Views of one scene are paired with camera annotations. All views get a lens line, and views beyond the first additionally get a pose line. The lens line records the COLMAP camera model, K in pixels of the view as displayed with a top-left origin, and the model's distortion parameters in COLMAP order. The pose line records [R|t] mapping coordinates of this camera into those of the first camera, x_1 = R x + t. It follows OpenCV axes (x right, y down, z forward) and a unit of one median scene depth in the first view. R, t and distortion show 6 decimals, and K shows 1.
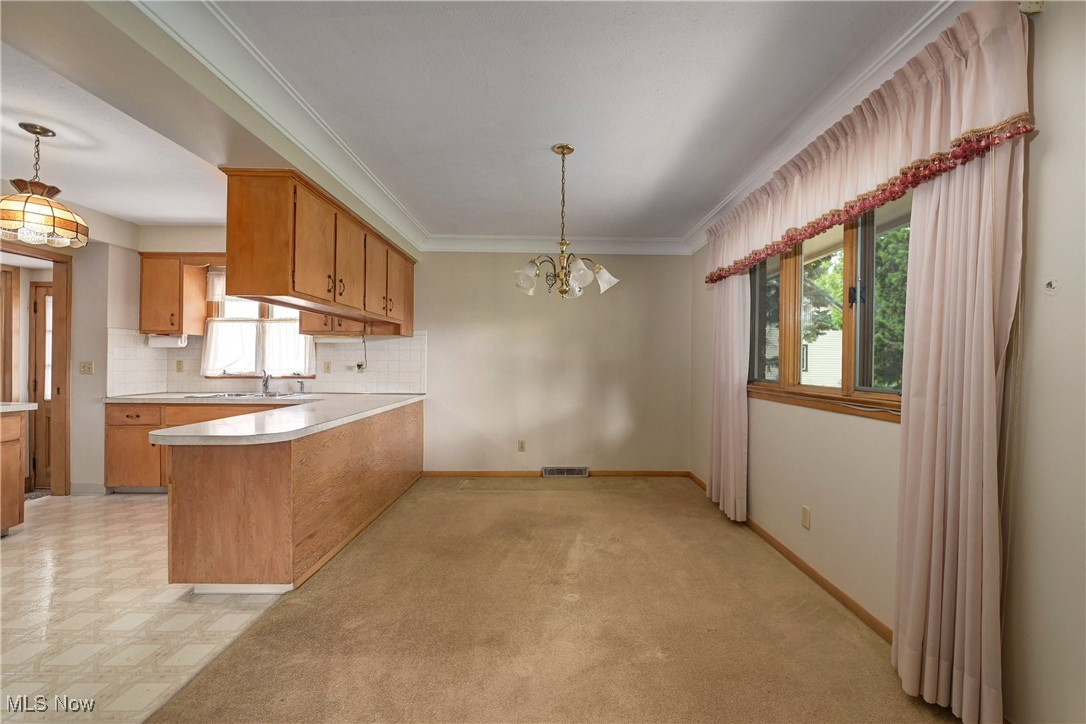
lens RADIAL K [[446.5, 0, 561.0], [0, 446.5, 362.7], [0, 0, 1]] dist [-0.002357, -0.000481]
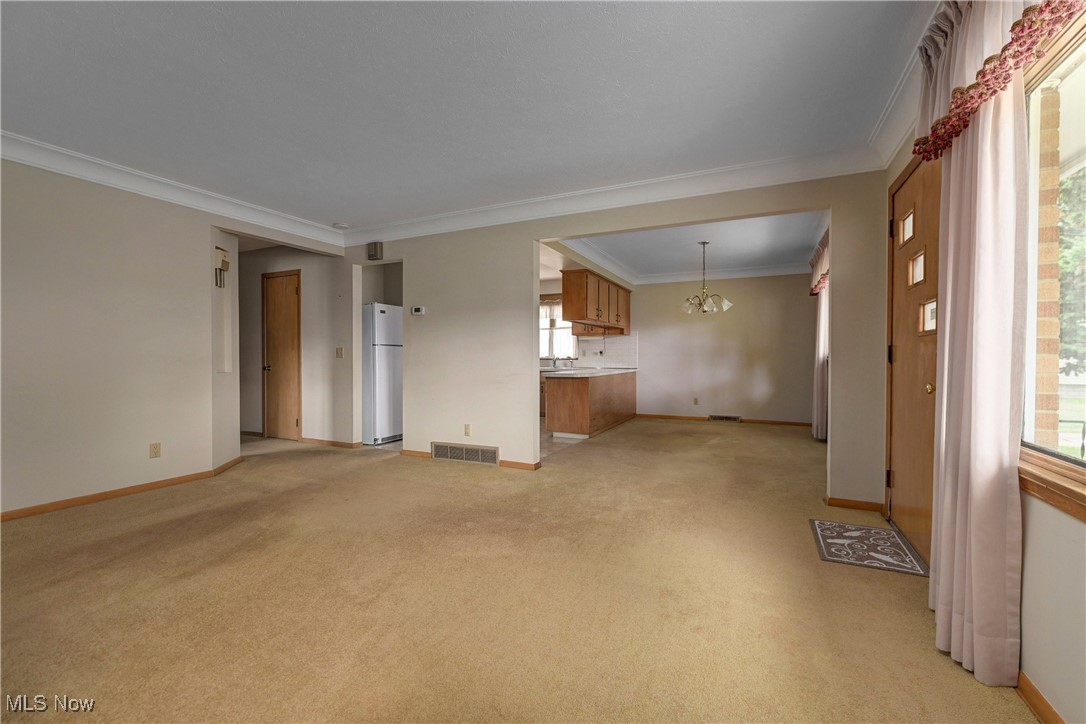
lens RADIAL K [[446.5, 0, 561.0], [0, 446.5, 362.7], [0, 0, 1]] dist [-0.002357, -0.000481]
pose [[0.901077, -0.001760, -0.433656, 0.187128], [0.005172, 0.999964, 0.006688, 0.037764], [0.433629, -0.008269, 0.901054, -0.715038]]
